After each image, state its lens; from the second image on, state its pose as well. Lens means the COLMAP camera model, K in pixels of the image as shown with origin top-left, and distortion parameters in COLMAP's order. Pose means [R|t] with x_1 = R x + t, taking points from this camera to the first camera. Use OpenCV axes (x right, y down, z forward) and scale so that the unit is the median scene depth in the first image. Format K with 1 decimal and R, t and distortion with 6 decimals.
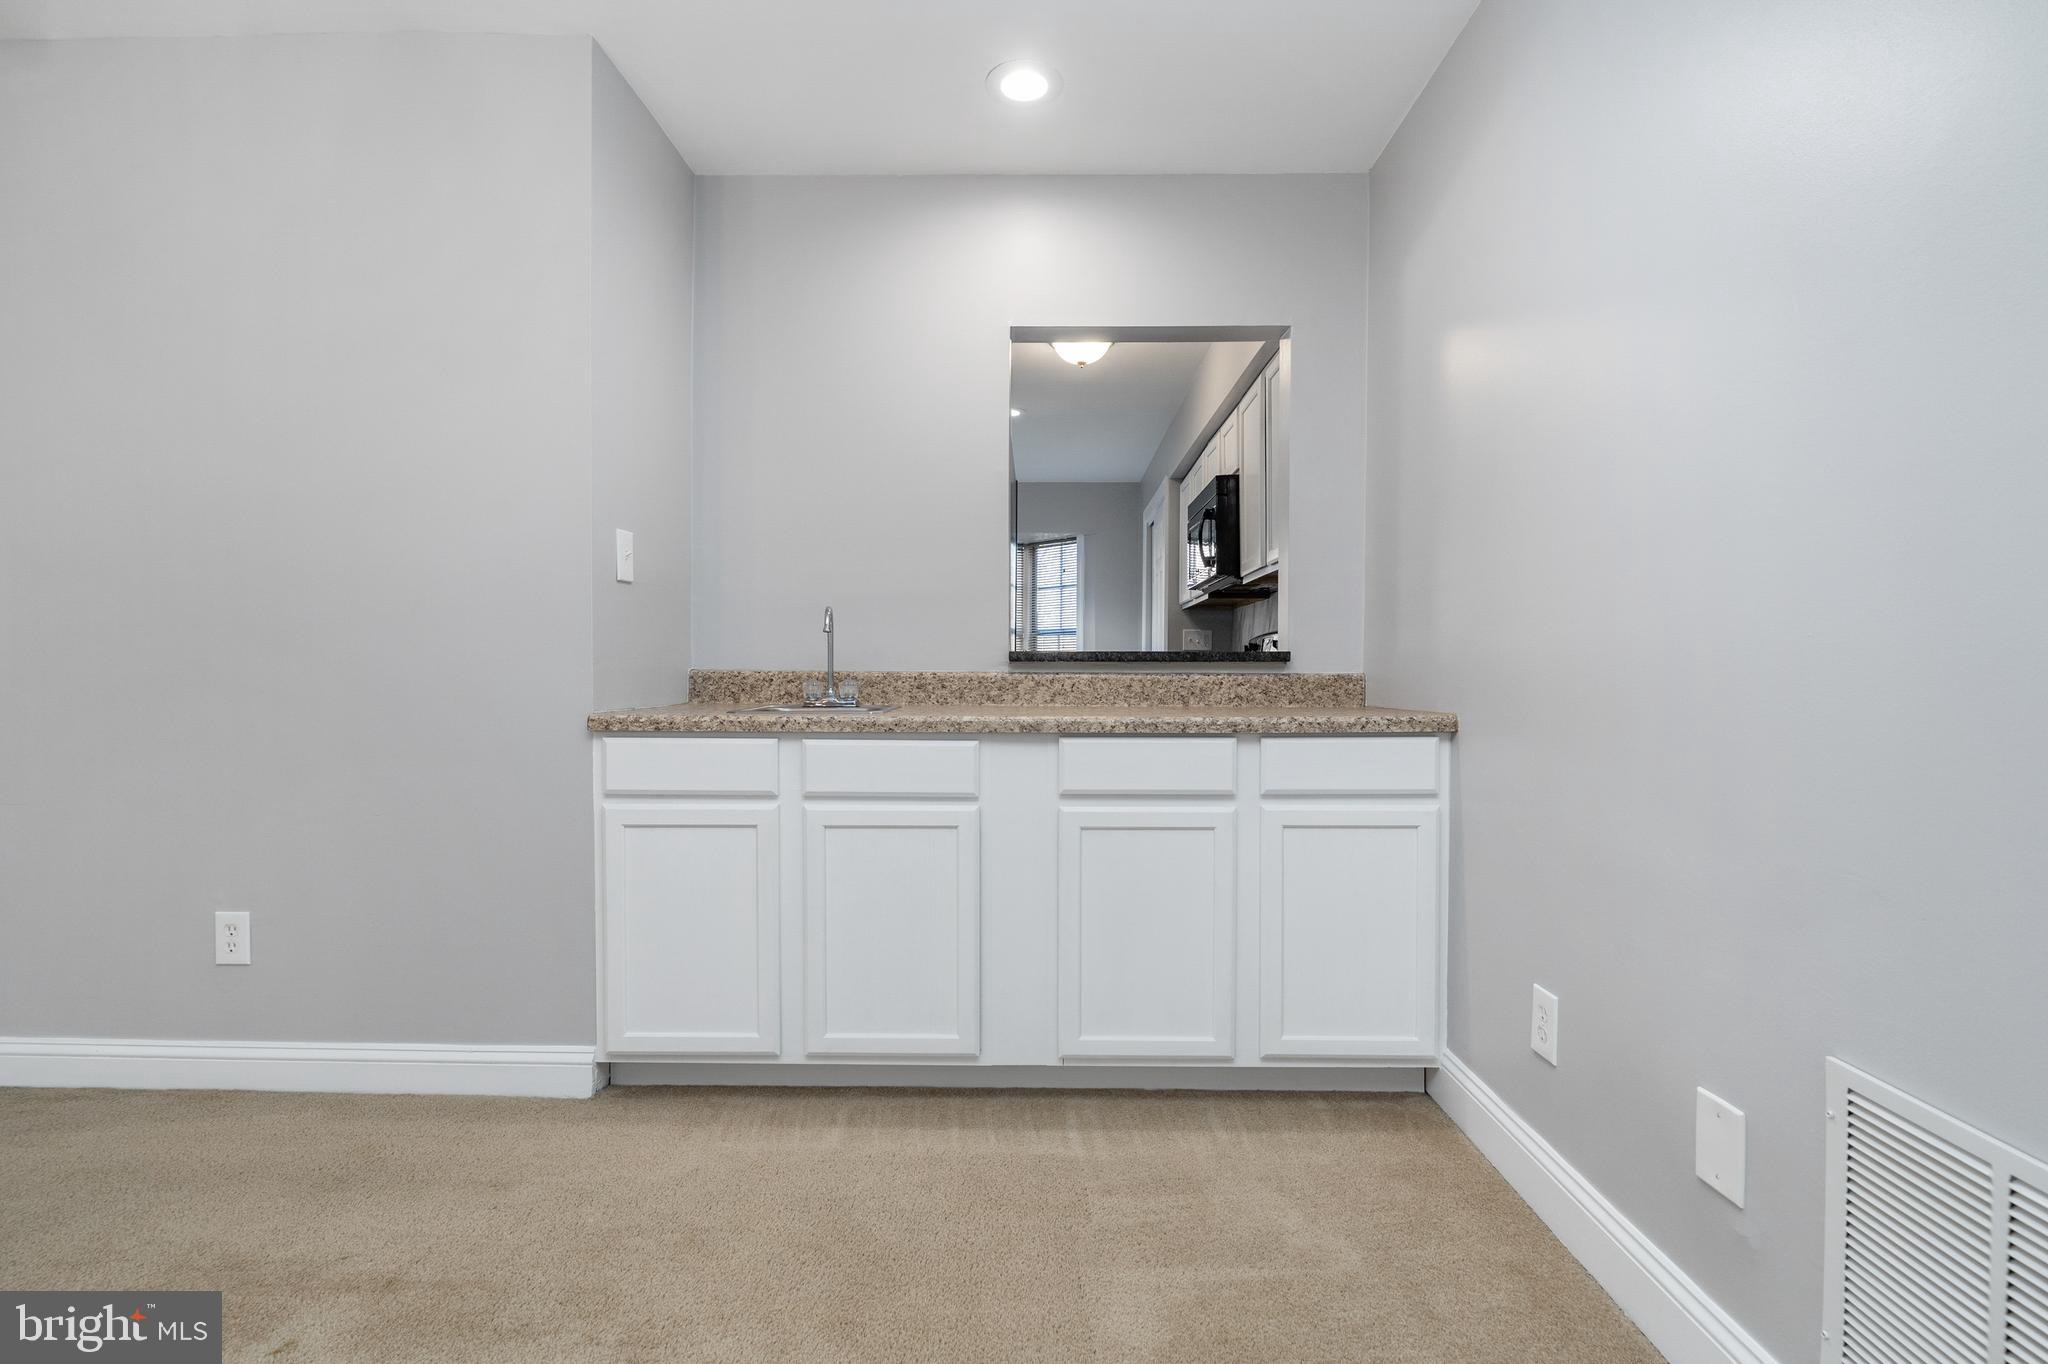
lens RADIAL K [[951.1, 0, 1026.0], [0, 951.1, 679.9], [0, 0, 1]] dist [-0.002698, 0.000545]
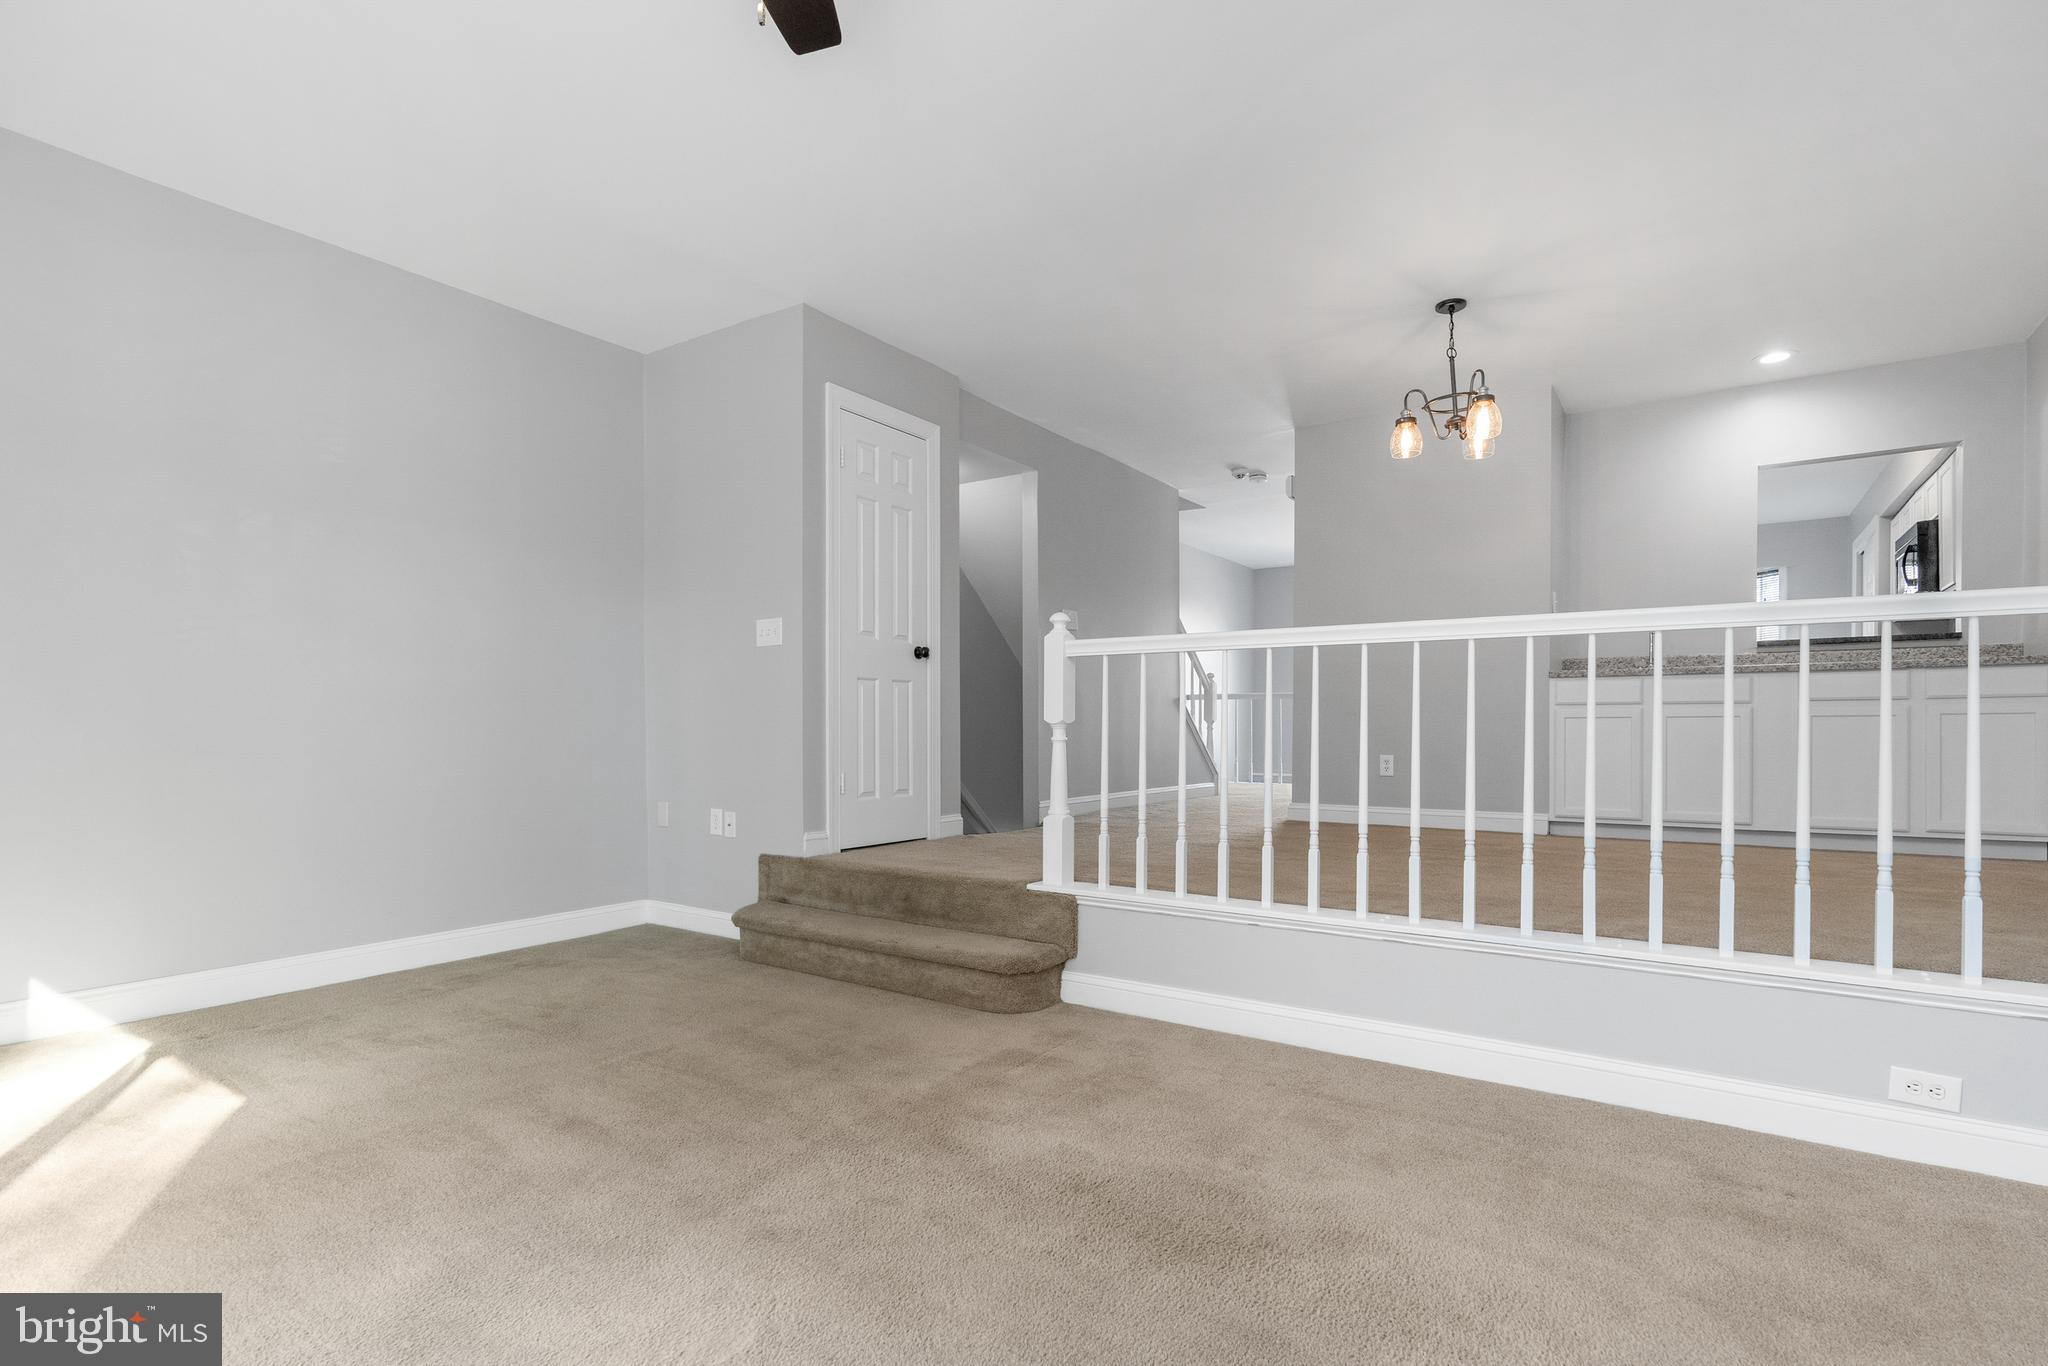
lens RADIAL K [[951.1, 0, 1050.2], [0, 951.1, 739.2], [0, 0, 1]] dist [-0.002698, 0.000545]
pose [[0.836301, 0.002078, -0.548266, -0.108380], [-0.000911, 0.999997, 0.002401, 0.110480], [0.548270, -0.001508, 0.836300, -0.916613]]
